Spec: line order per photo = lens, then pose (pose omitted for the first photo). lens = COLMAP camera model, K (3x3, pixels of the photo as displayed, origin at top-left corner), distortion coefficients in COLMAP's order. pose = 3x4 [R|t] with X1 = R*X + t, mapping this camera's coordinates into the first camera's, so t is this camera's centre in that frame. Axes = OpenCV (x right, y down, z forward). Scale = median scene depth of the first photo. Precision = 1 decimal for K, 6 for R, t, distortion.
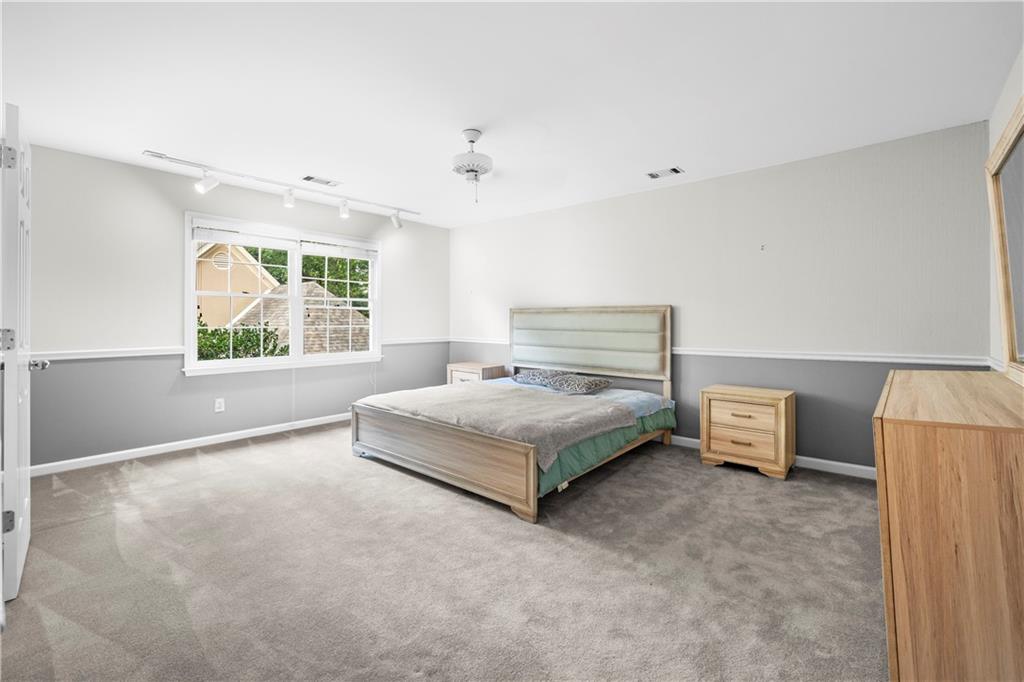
lens RADIAL K [[438.1, 0, 516.9], [0, 438.1, 329.2], [0, 0, 1]] dist [-0.000621, -0.000244]
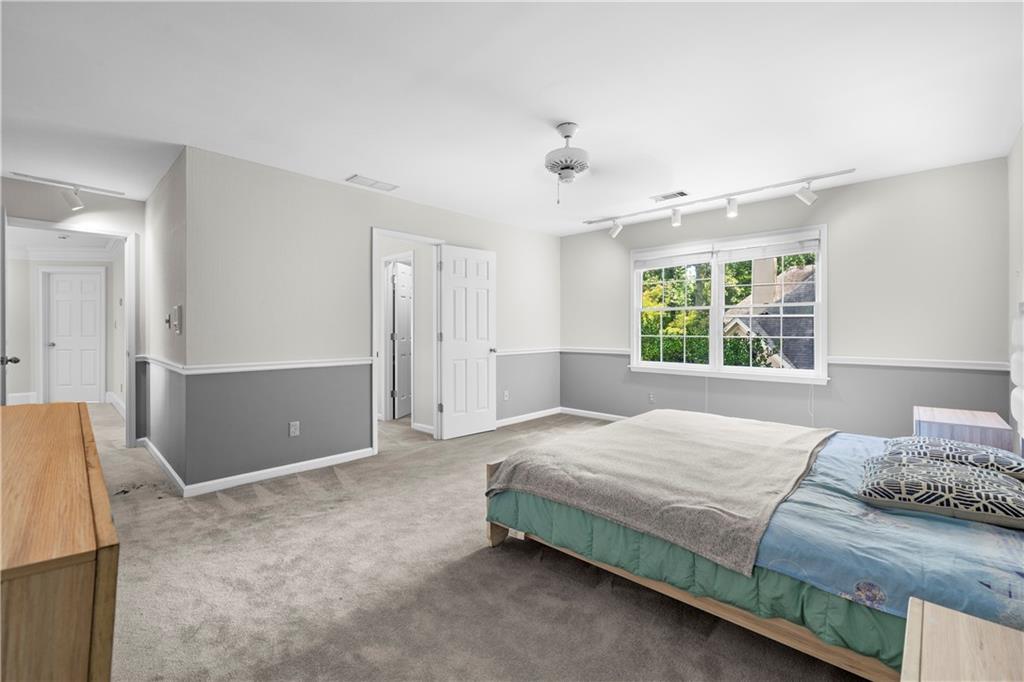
lens RADIAL K [[438.1, 0, 516.9], [0, 438.1, 329.2], [0, 0, 1]] dist [-0.000621, -0.000244]
pose [[-0.044049, -0.002502, -0.999026, 0.591588], [-0.023235, 0.999729, -0.001479, -0.011254], [0.998759, 0.023147, -0.044095, 0.668502]]
